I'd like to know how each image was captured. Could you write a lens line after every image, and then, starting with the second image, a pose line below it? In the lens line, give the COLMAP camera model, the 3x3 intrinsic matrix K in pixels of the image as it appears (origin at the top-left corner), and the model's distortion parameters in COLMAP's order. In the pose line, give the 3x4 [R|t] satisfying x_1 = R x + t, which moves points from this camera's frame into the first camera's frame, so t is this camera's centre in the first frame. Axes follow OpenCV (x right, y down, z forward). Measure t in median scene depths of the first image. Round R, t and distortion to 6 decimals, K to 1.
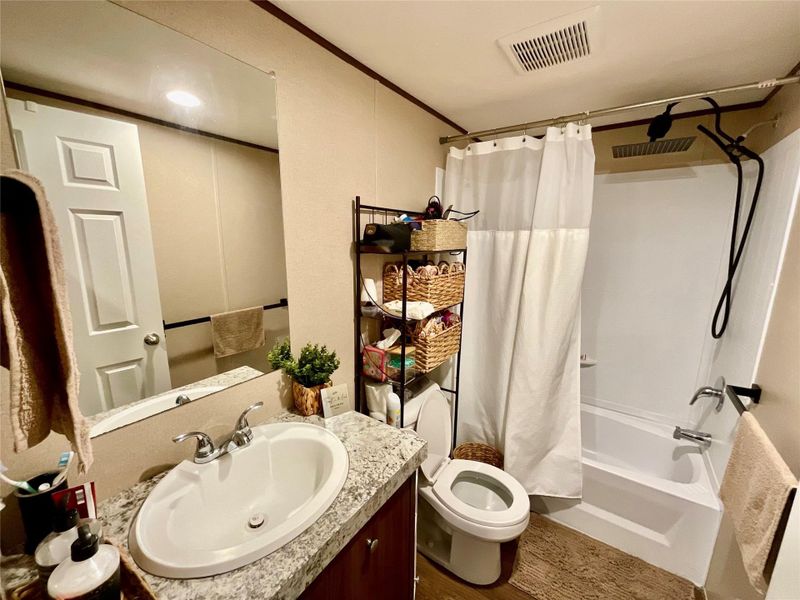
lens RADIAL K [[322.8, 0, 400.0], [0, 322.8, 300.0], [0, 0, 1]] dist [-0.001273, -0.000110]
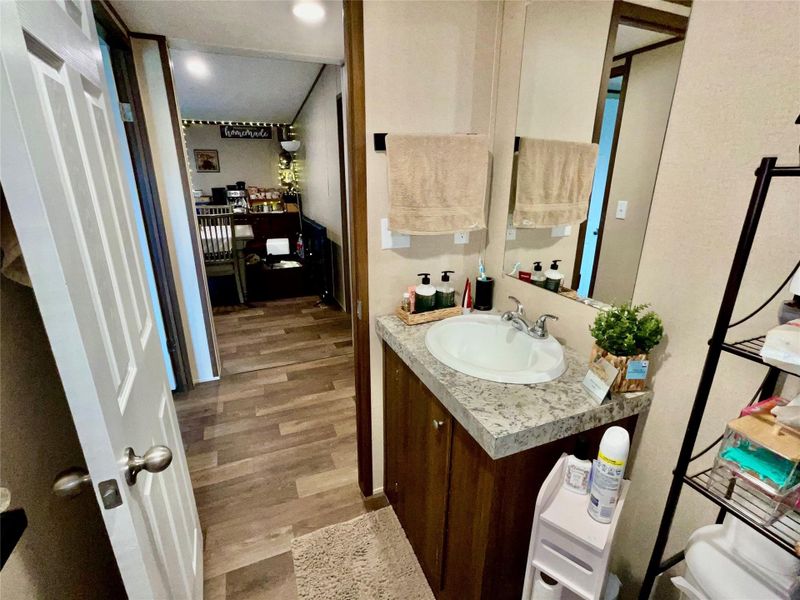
lens RADIAL K [[391.5, 0, 400.0], [0, 391.5, 300.0], [0, 0, 1]] dist [-0.000816, -0.000036]
pose [[-0.539545, 0.250297, -0.803892, 0.807437], [-0.169362, 0.903010, 0.394828, -0.133504], [0.824747, 0.349177, -0.444824, 1.107504]]
